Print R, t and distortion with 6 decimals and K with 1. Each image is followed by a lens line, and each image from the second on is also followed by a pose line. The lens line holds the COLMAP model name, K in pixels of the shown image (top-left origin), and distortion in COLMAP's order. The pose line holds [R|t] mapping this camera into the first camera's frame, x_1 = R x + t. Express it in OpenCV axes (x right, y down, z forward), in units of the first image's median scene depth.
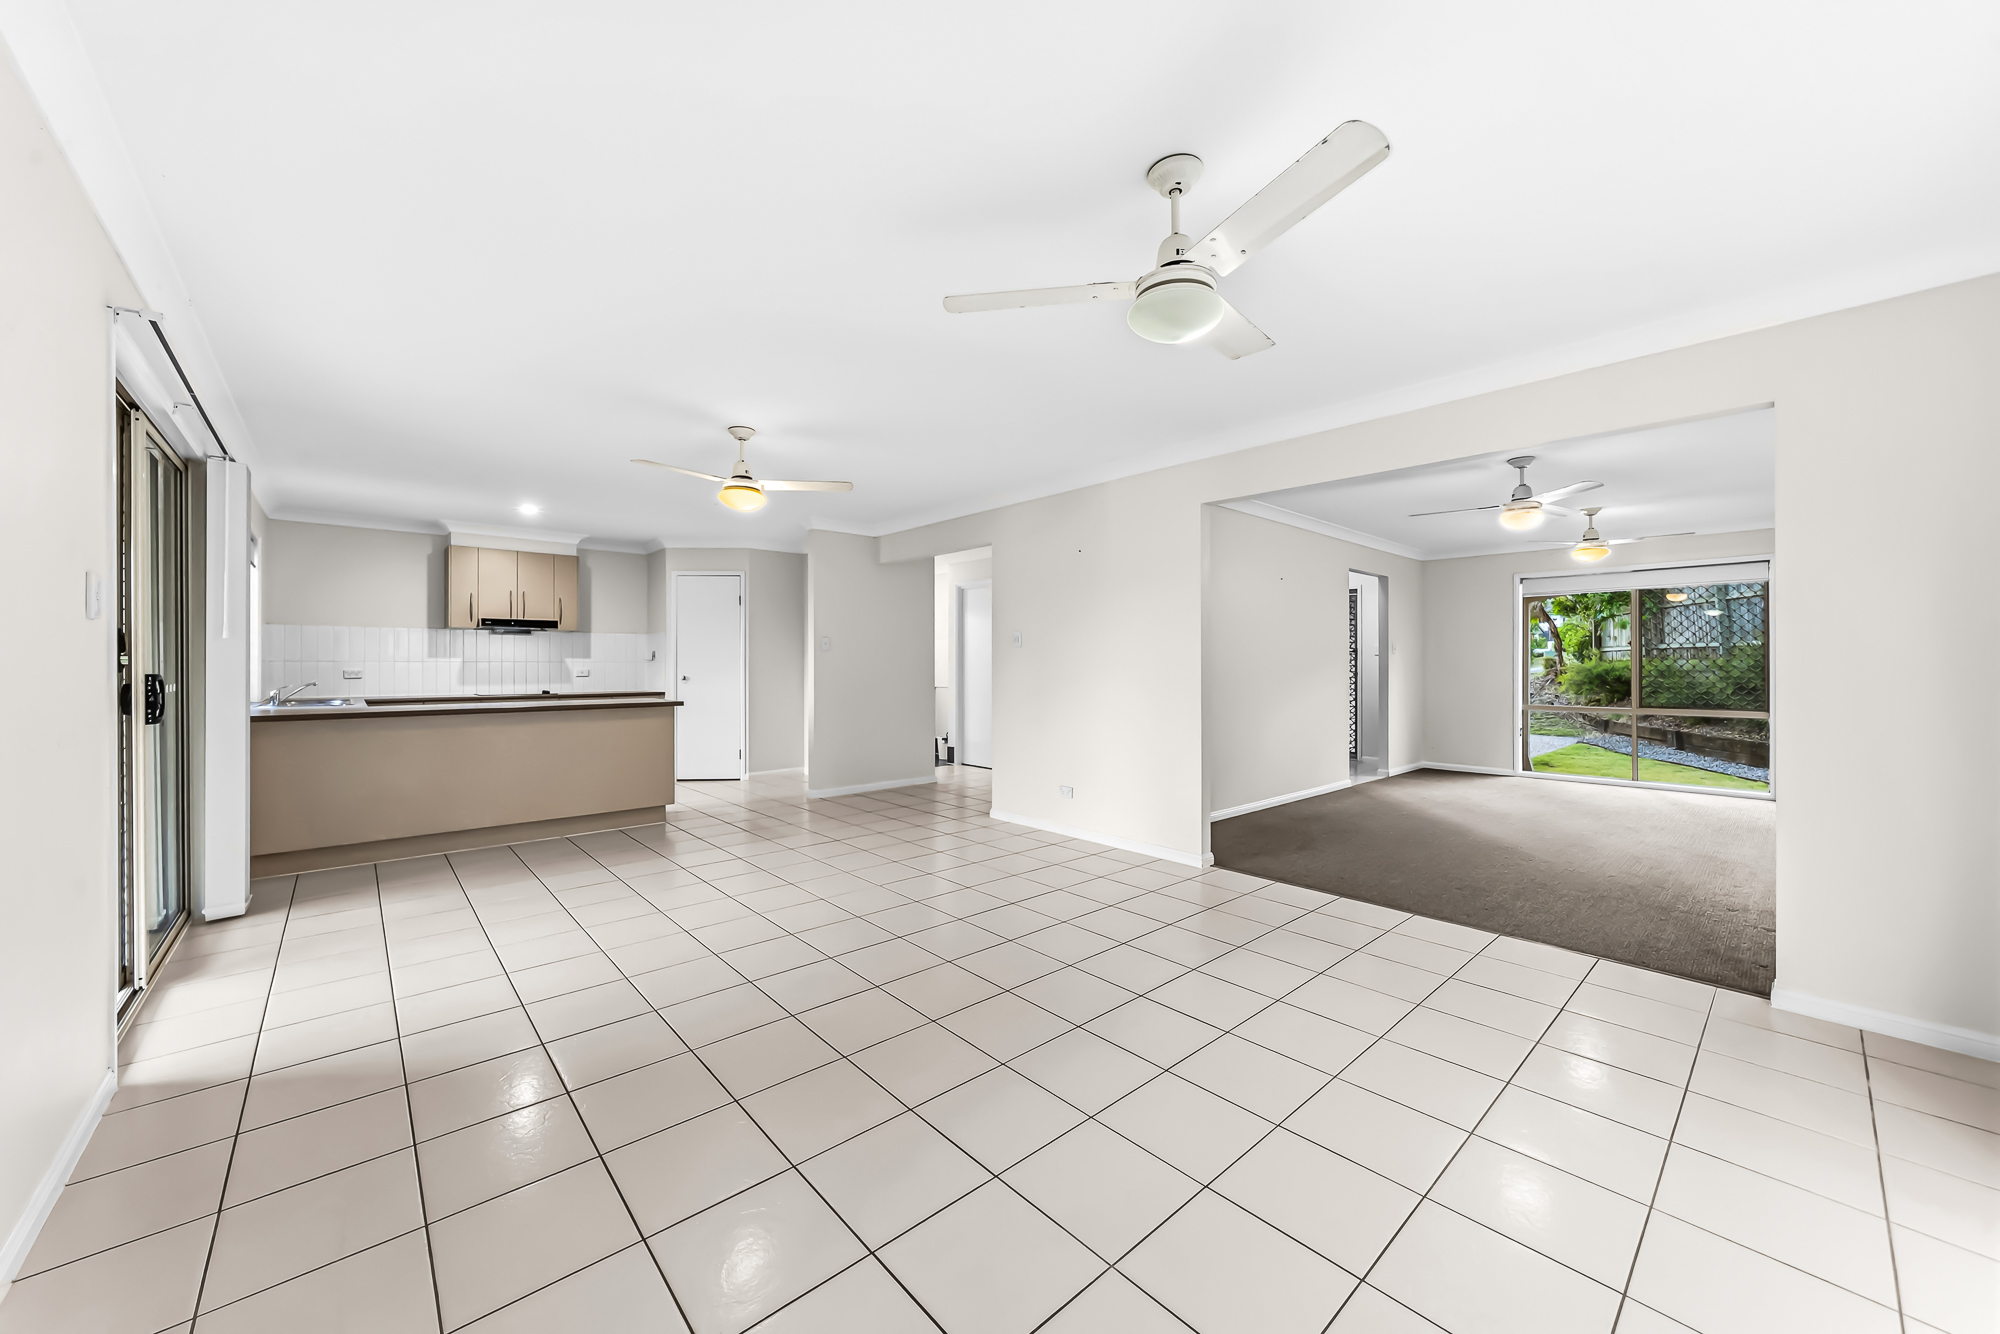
lens RADIAL K [[753.0, 0, 998.2], [0, 753.0, 648.4], [0, 0, 1]] dist [0.000631, 0.000147]
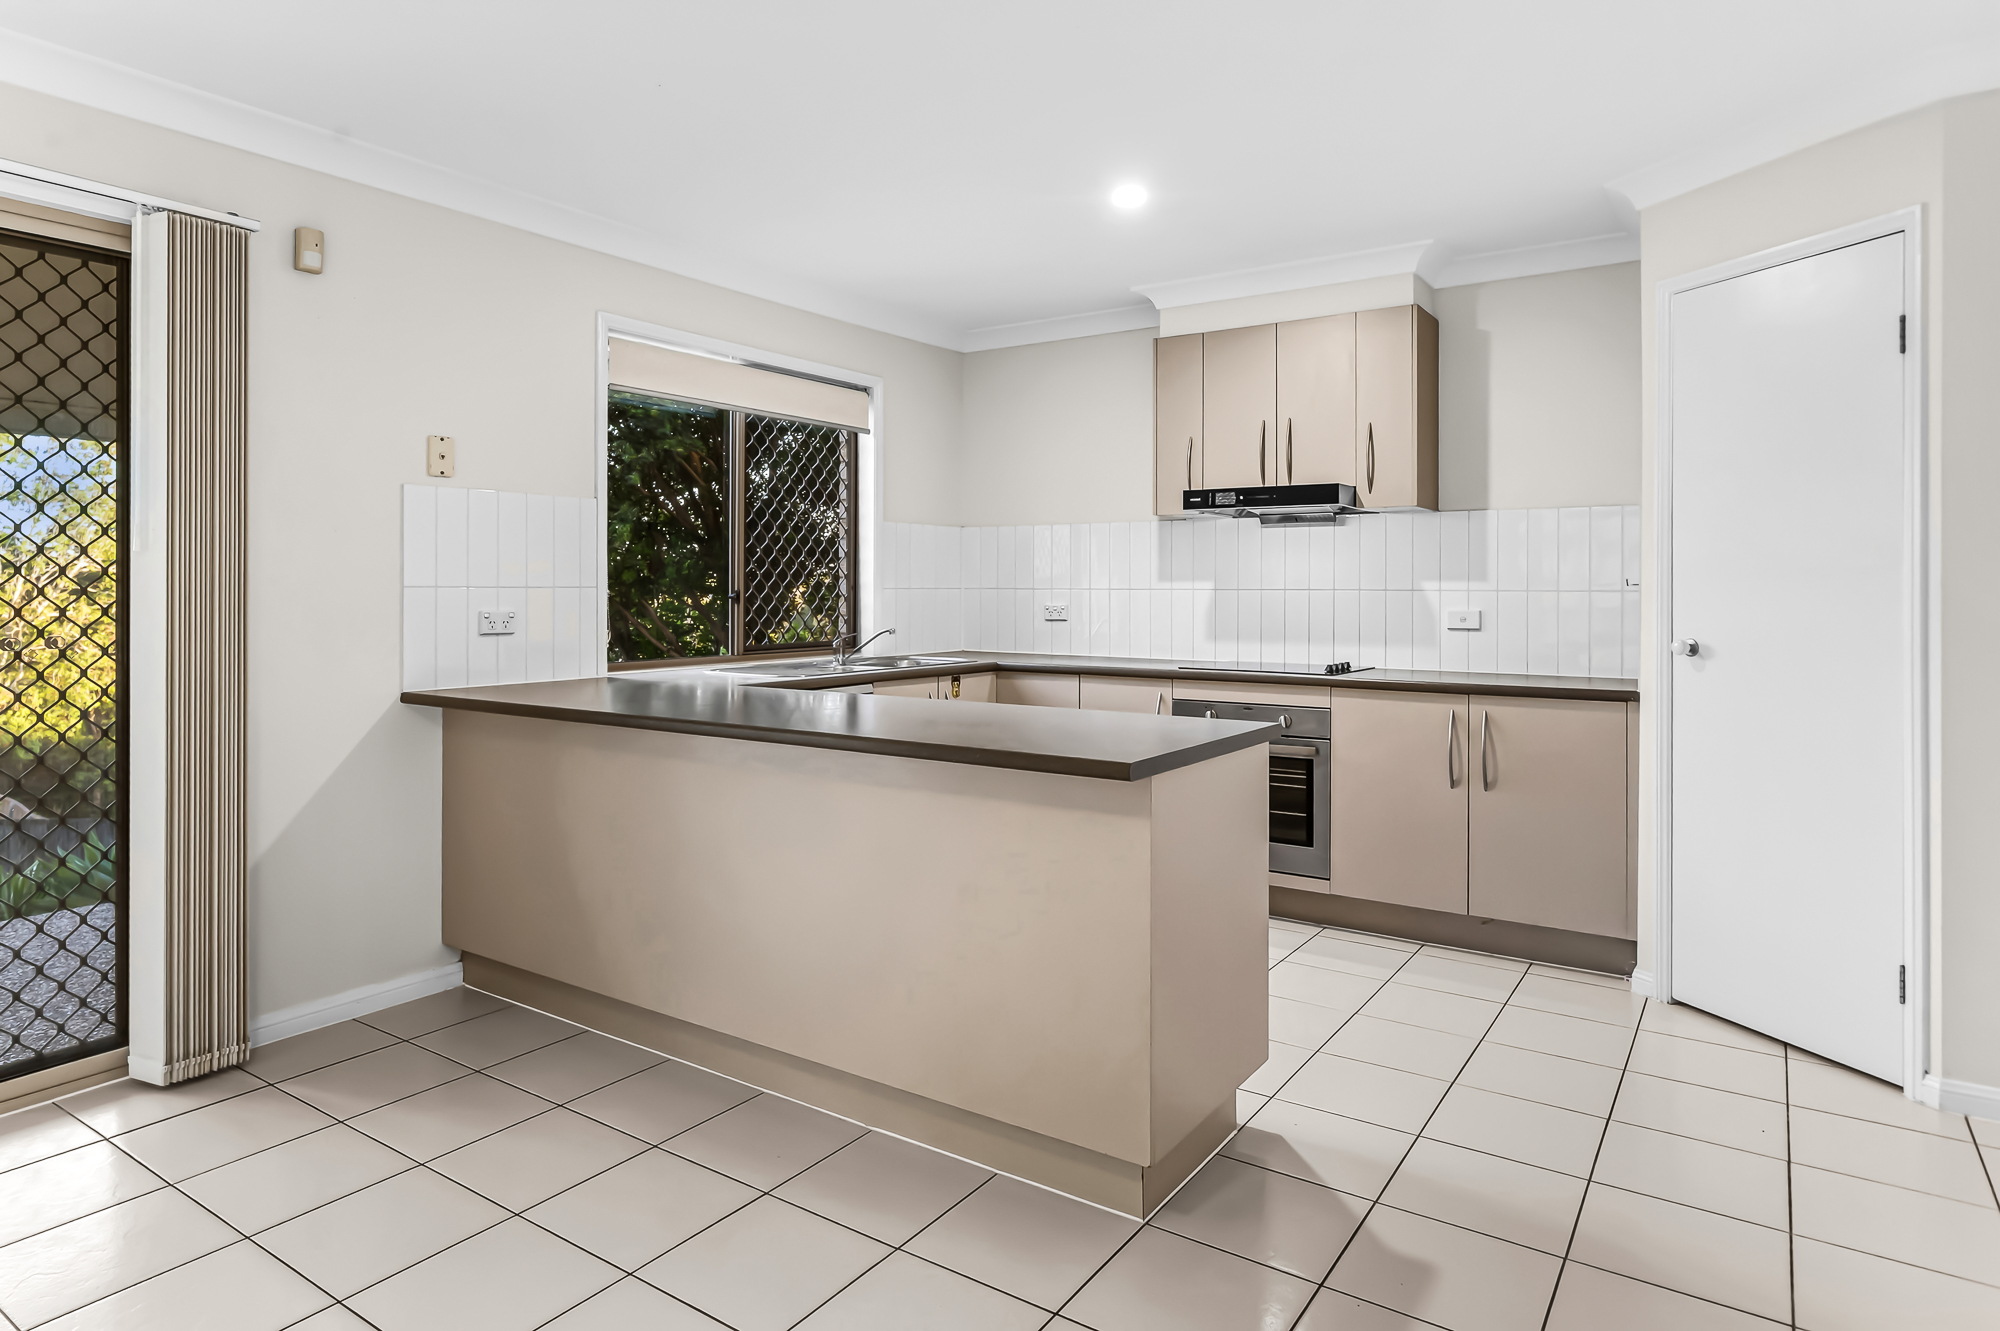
lens RADIAL K [[1120.7, 0, 997.5], [0, 1120.7, 595.2], [0, 0, 1]] dist [-0.001428, -0.000254]
pose [[0.243412, 0.007044, -0.969897, -0.073921], [0.014599, 0.999834, 0.010925, 0.011185], [0.969813, -0.016818, 0.243268, 0.657301]]
